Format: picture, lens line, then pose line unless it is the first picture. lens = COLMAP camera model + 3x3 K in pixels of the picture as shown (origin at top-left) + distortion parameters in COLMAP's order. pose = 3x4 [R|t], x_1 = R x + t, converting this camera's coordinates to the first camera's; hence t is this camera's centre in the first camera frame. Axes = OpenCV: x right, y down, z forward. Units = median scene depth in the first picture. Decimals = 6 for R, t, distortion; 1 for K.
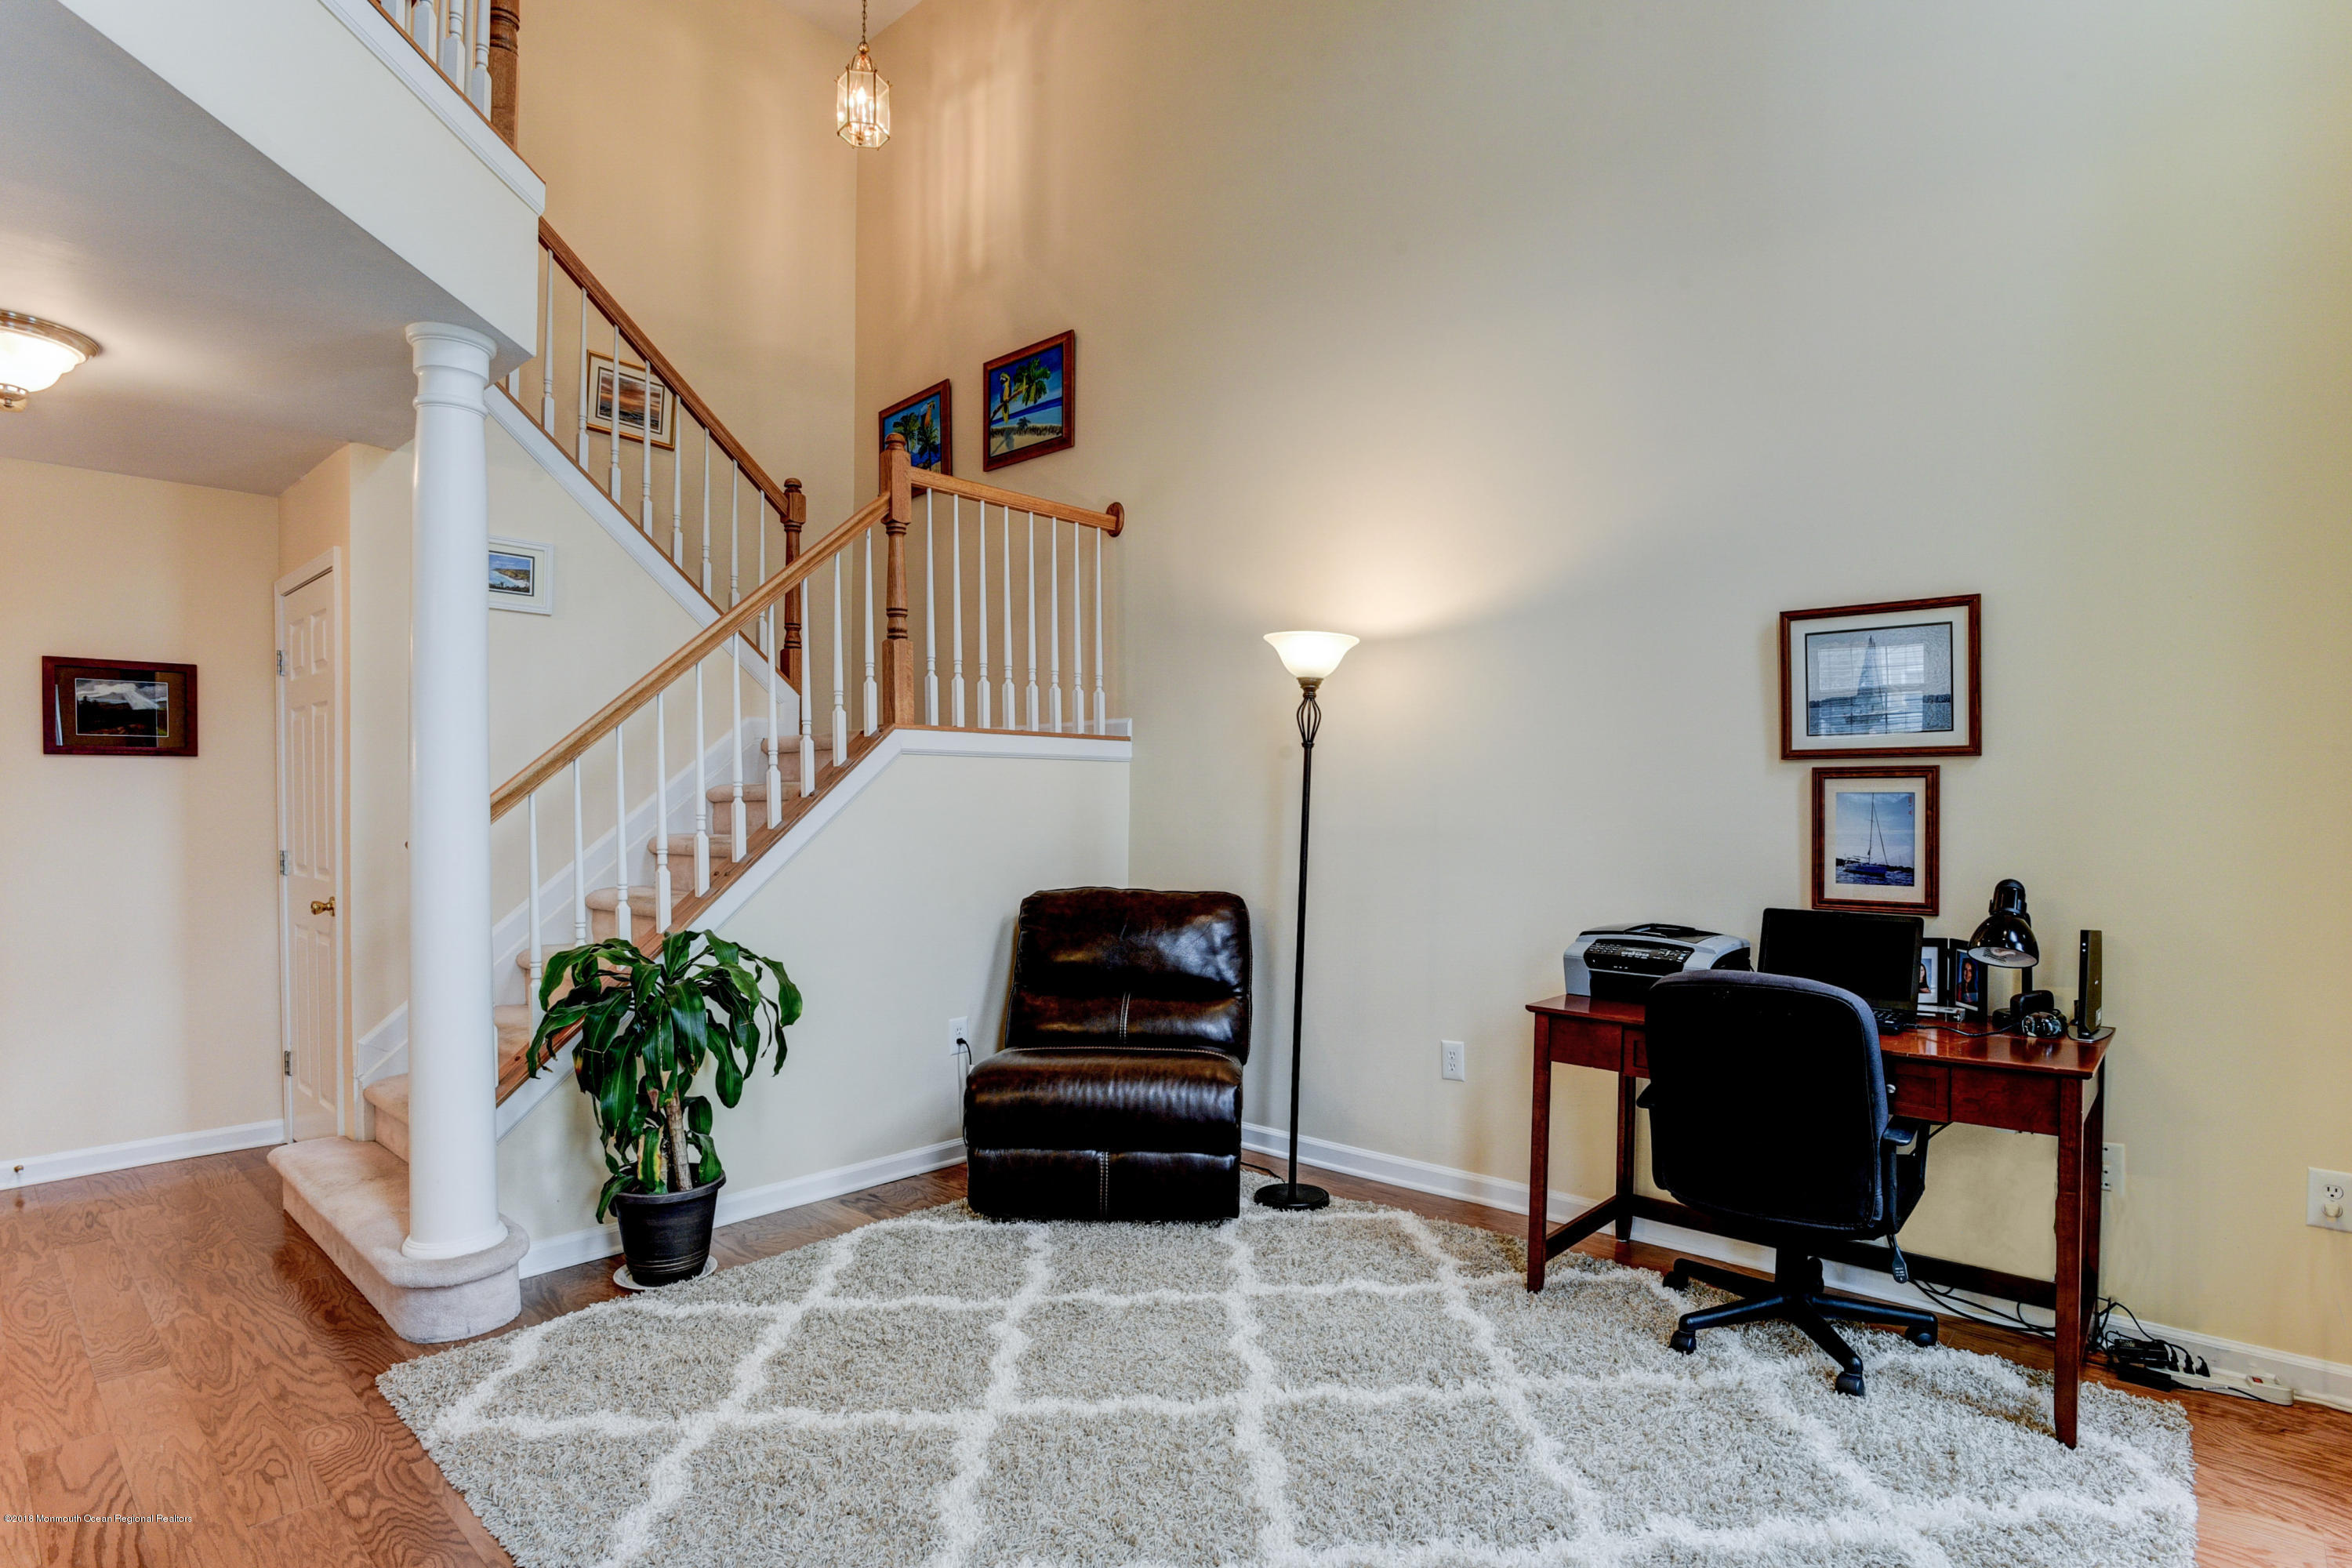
lens RADIAL K [[1176.3, 0, 1241.0], [0, 1176.3, 808.6], [0, 0, 1]] dist [-0.046695, 0.014820]
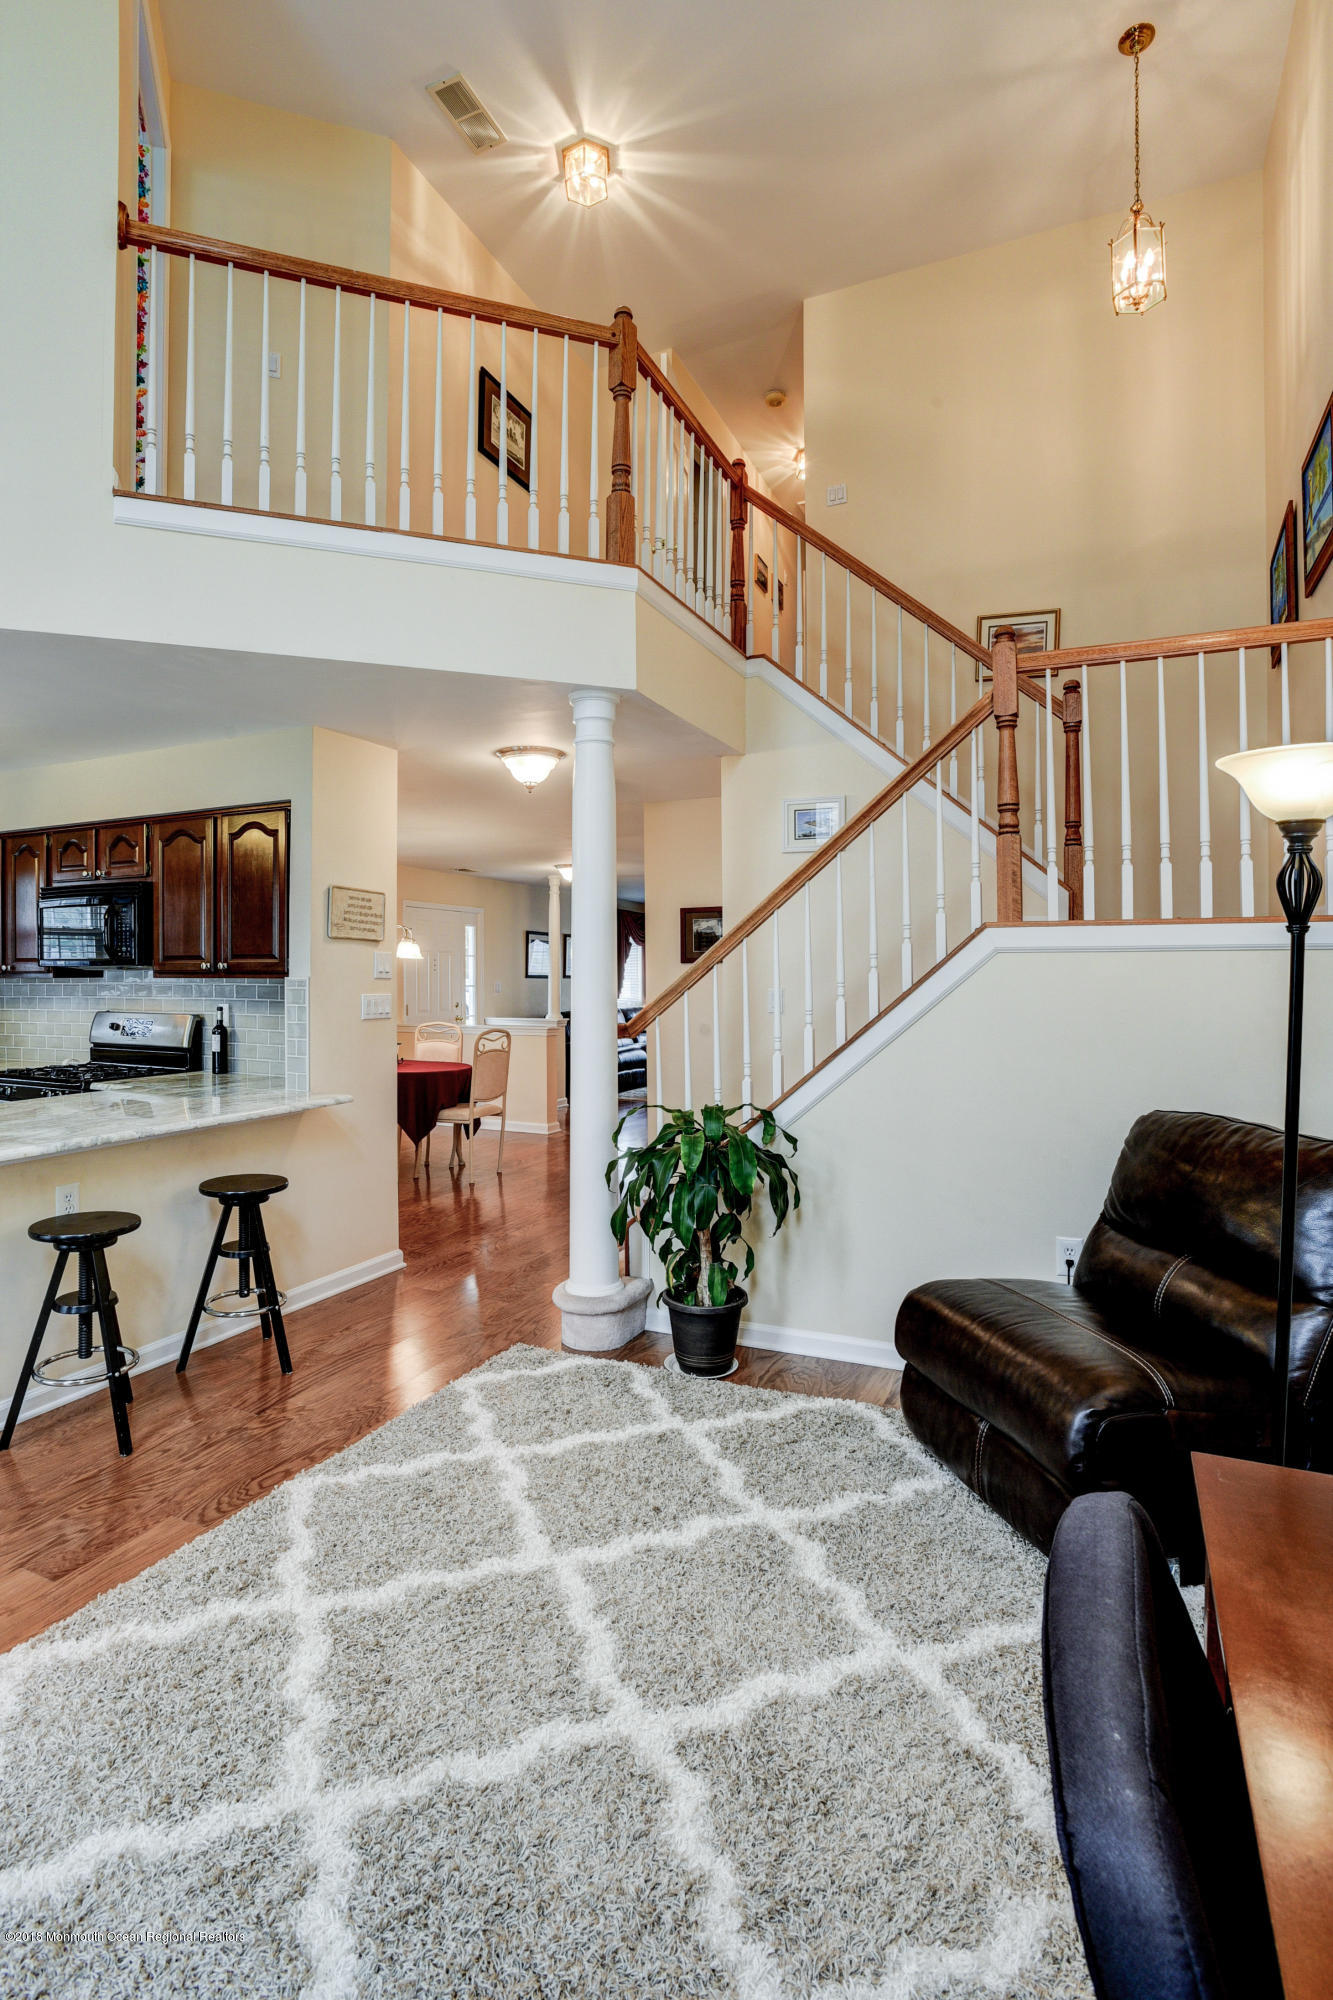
lens RADIAL K [[1000.2, 0, 654.0], [0, 1000.2, 980.2], [0, 0, 1]] dist [-0.046695, 0.014820]
pose [[0.281382, 0.006451, -0.959574, 0.591815], [-0.001567, 0.999979, 0.006263, -0.039676], [0.959594, -0.000258, 0.281387, 0.675956]]
